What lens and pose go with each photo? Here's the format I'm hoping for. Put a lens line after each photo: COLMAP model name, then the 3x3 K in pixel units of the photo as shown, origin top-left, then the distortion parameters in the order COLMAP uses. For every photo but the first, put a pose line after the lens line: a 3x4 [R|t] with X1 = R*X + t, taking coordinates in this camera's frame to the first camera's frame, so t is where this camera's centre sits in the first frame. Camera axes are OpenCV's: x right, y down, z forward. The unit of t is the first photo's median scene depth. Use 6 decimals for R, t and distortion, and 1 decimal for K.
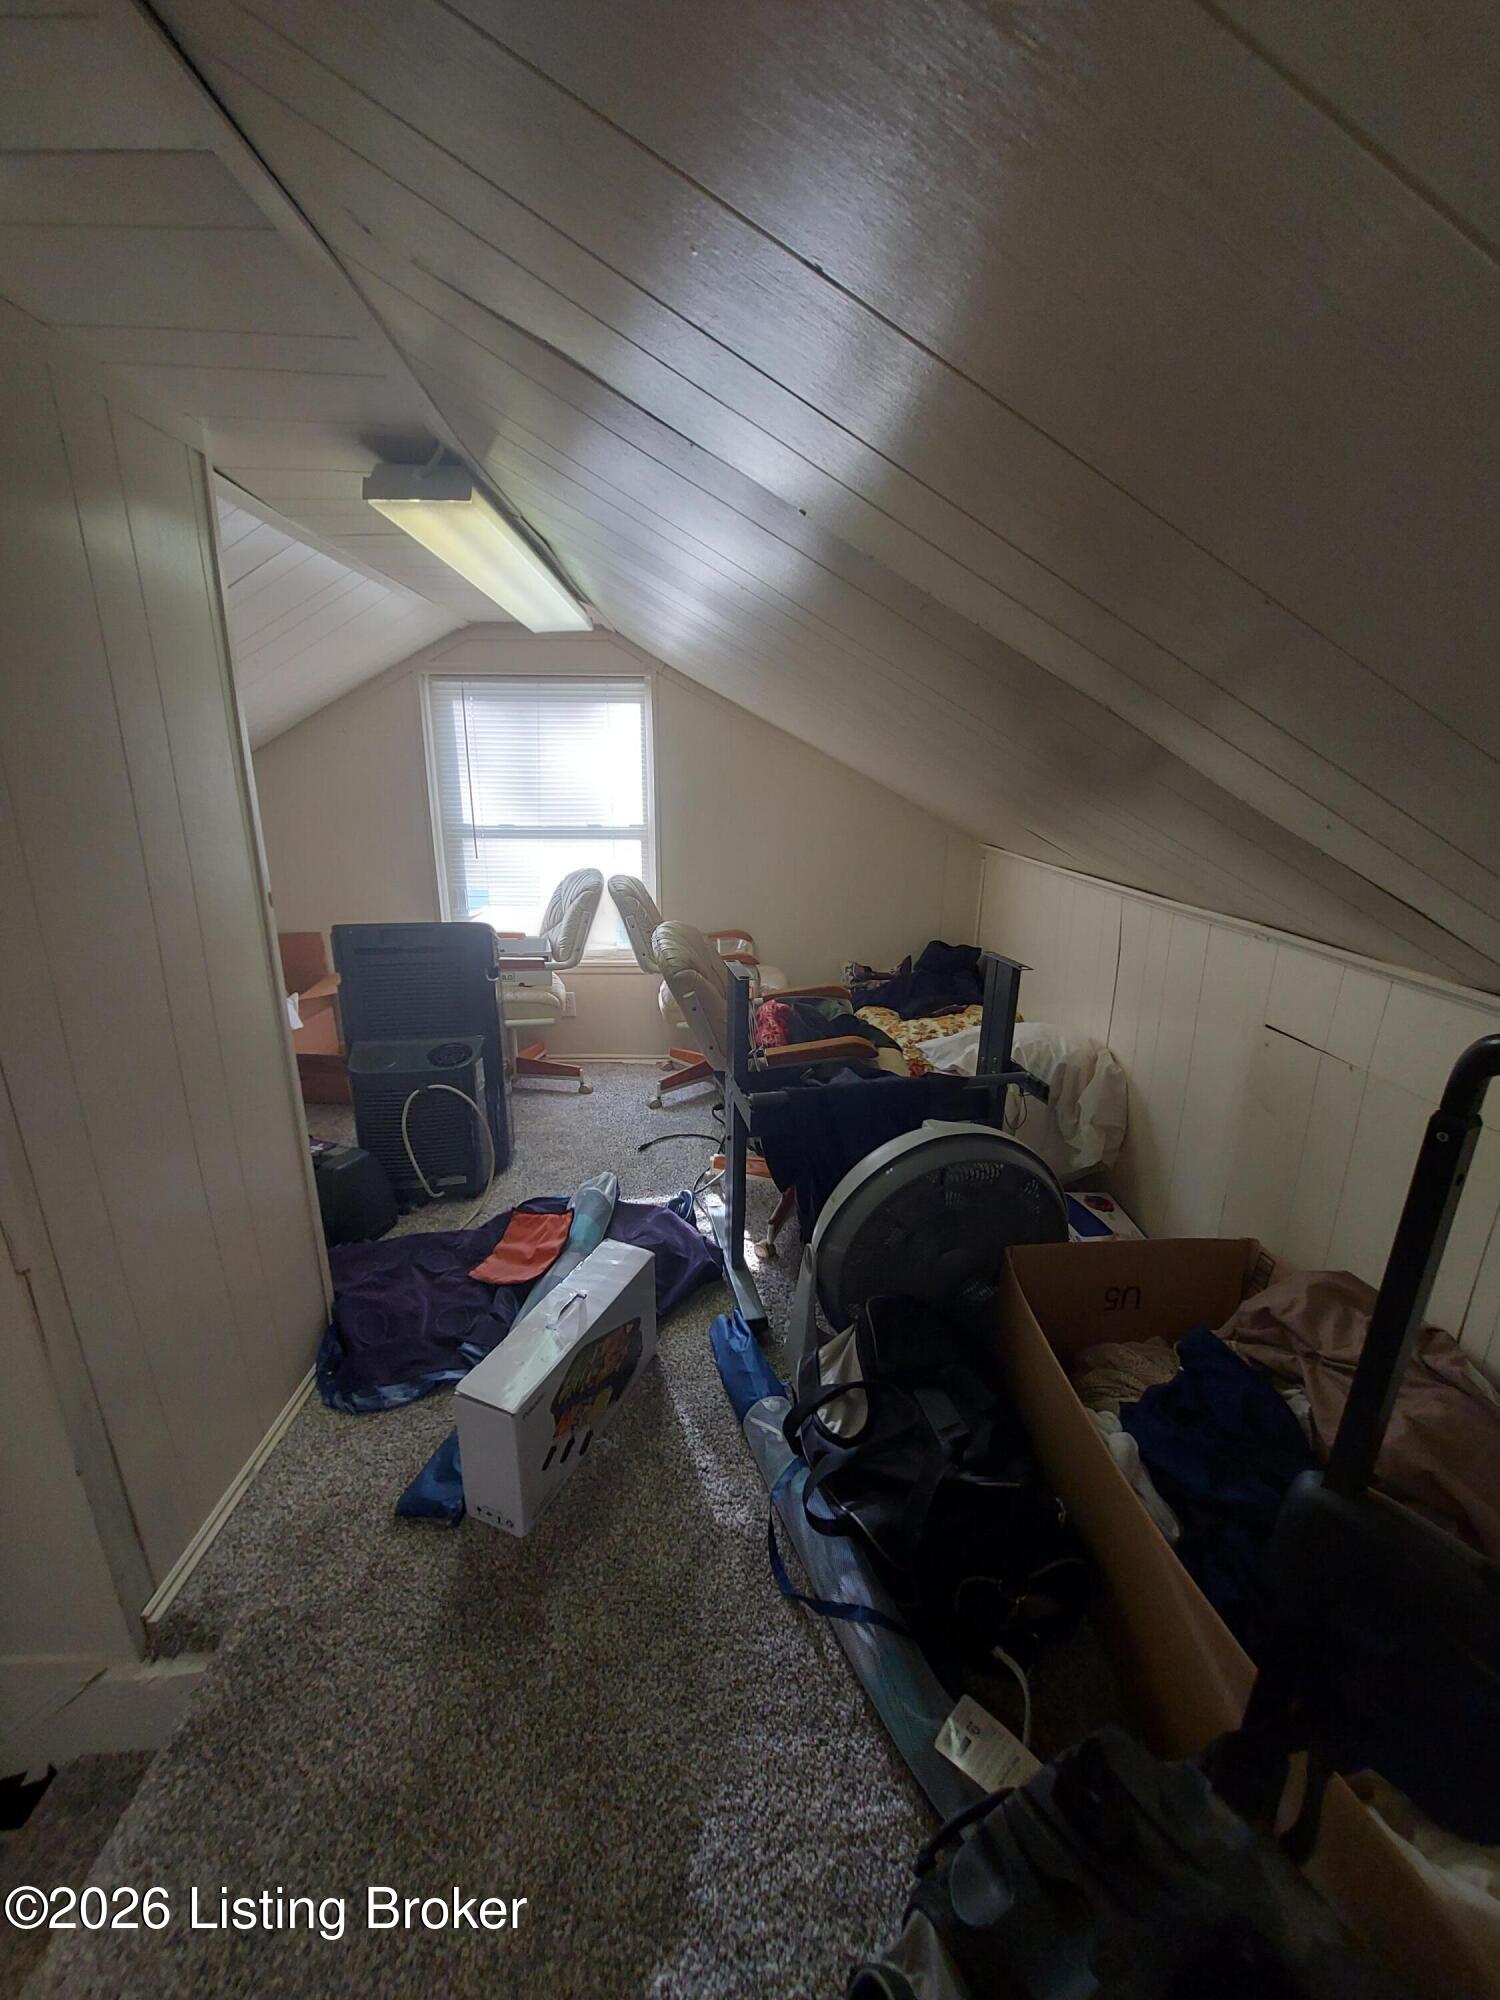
lens RADIAL K [[805.9, 0, 742.0], [0, 805.9, 1008.5], [0, 0, 1]] dist [-0.029076, 0.005528]
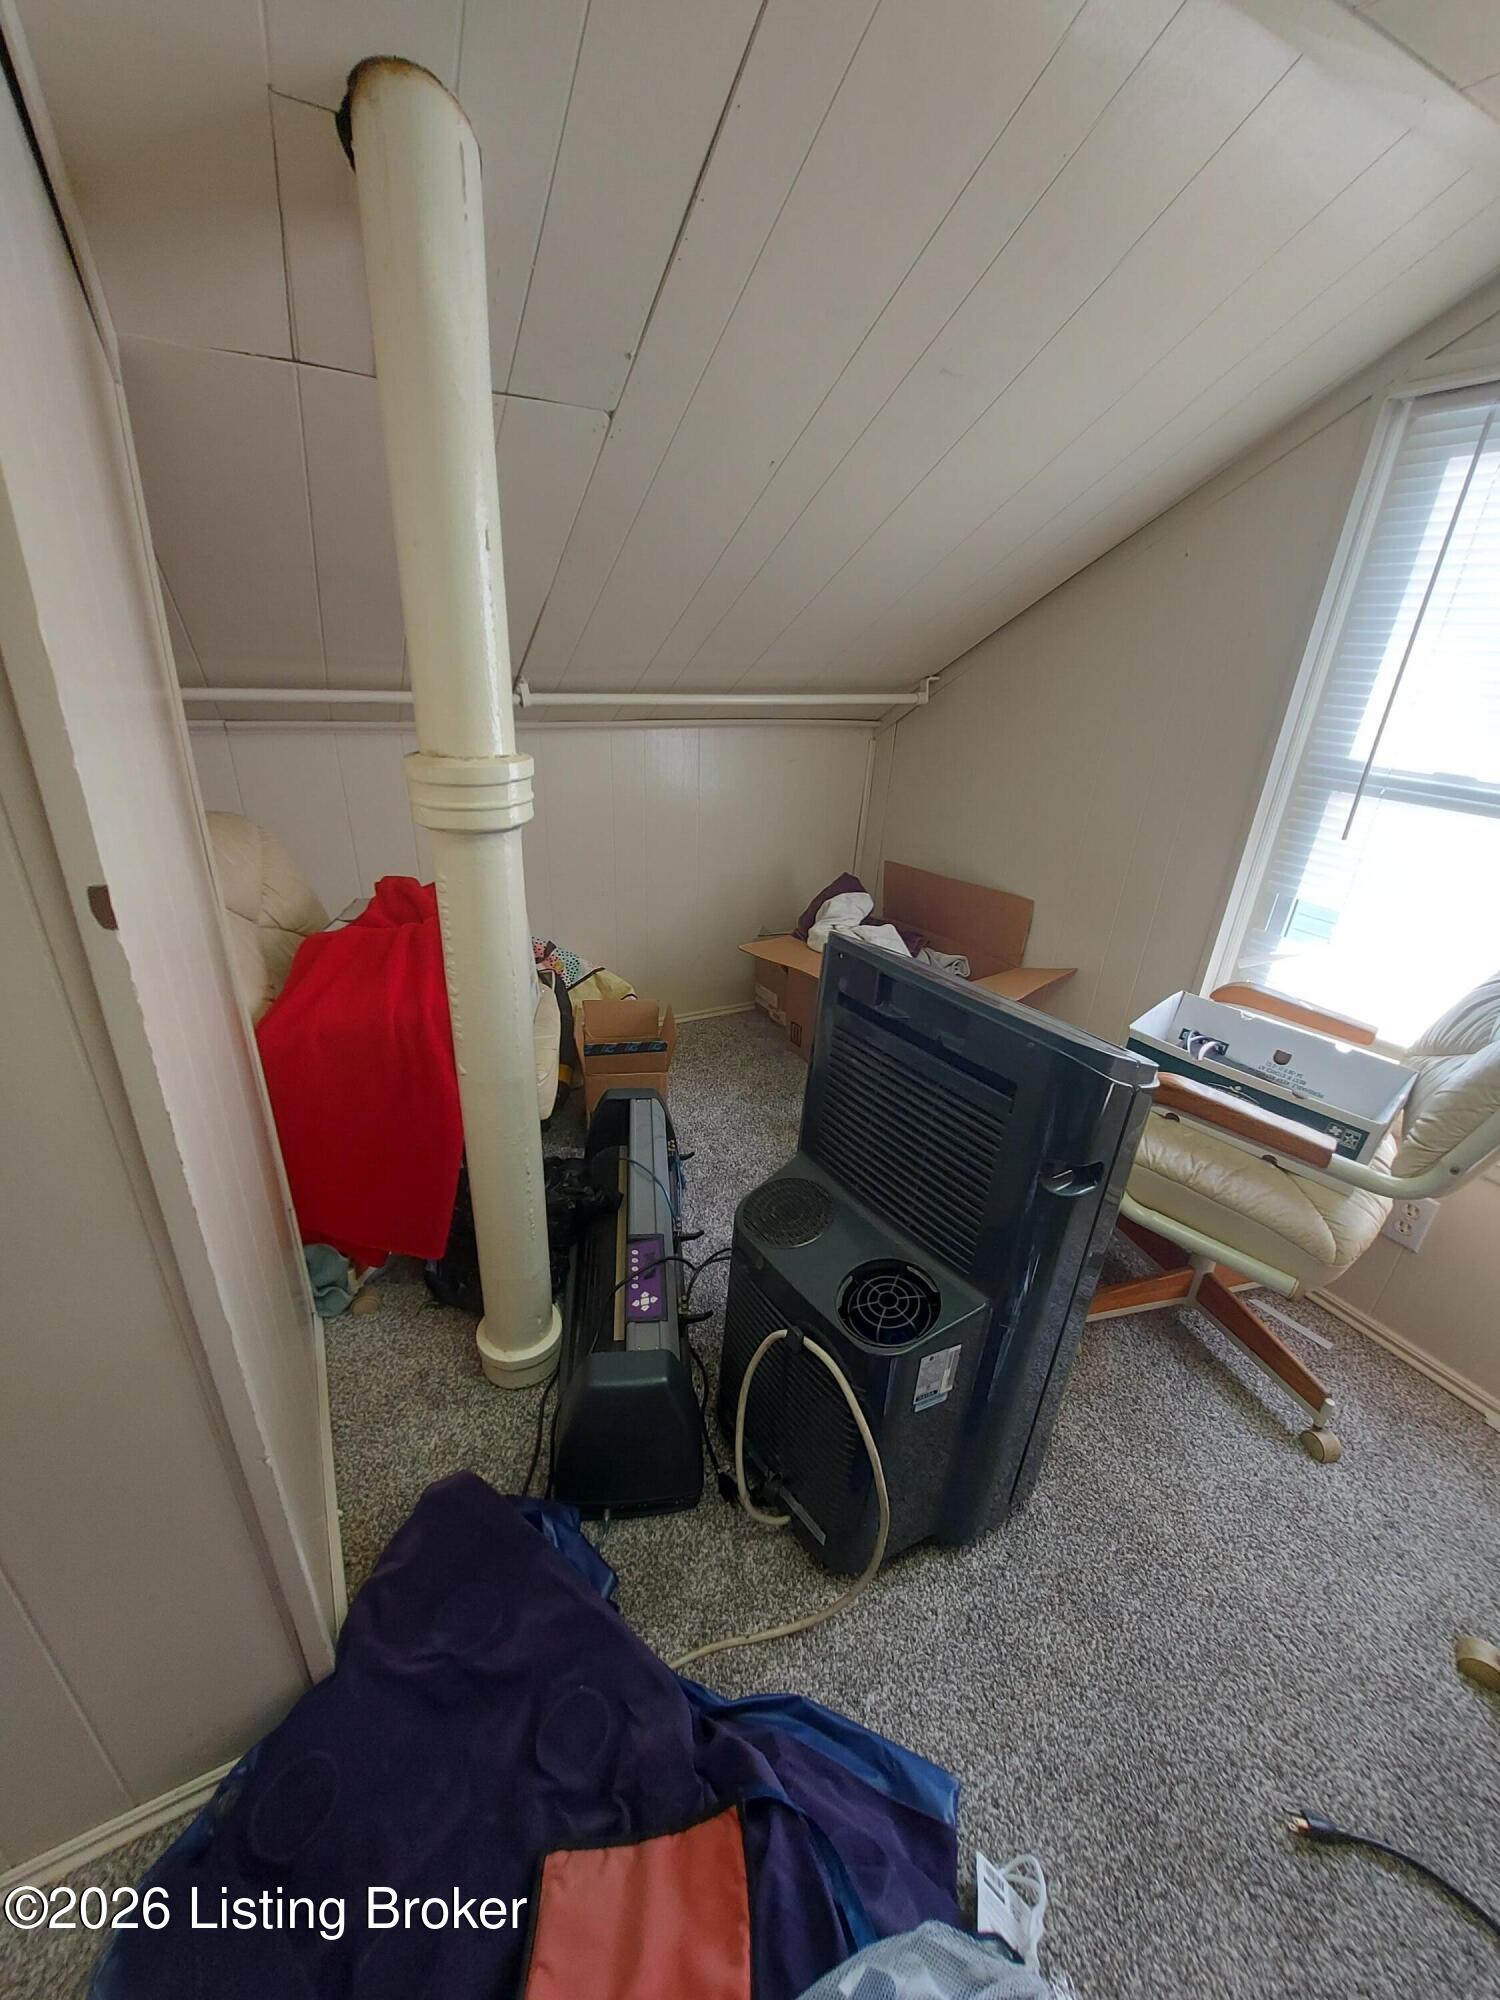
lens RADIAL K [[805.9, 0, 742.0], [0, 805.9, 1008.5], [0, 0, 1]] dist [-0.029076, 0.005528]
pose [[0.452657, 0.395637, -0.799108, -0.093167], [-0.297396, 0.911850, 0.282994, -0.132448], [0.840629, 0.109552, 0.530416, 0.514810]]
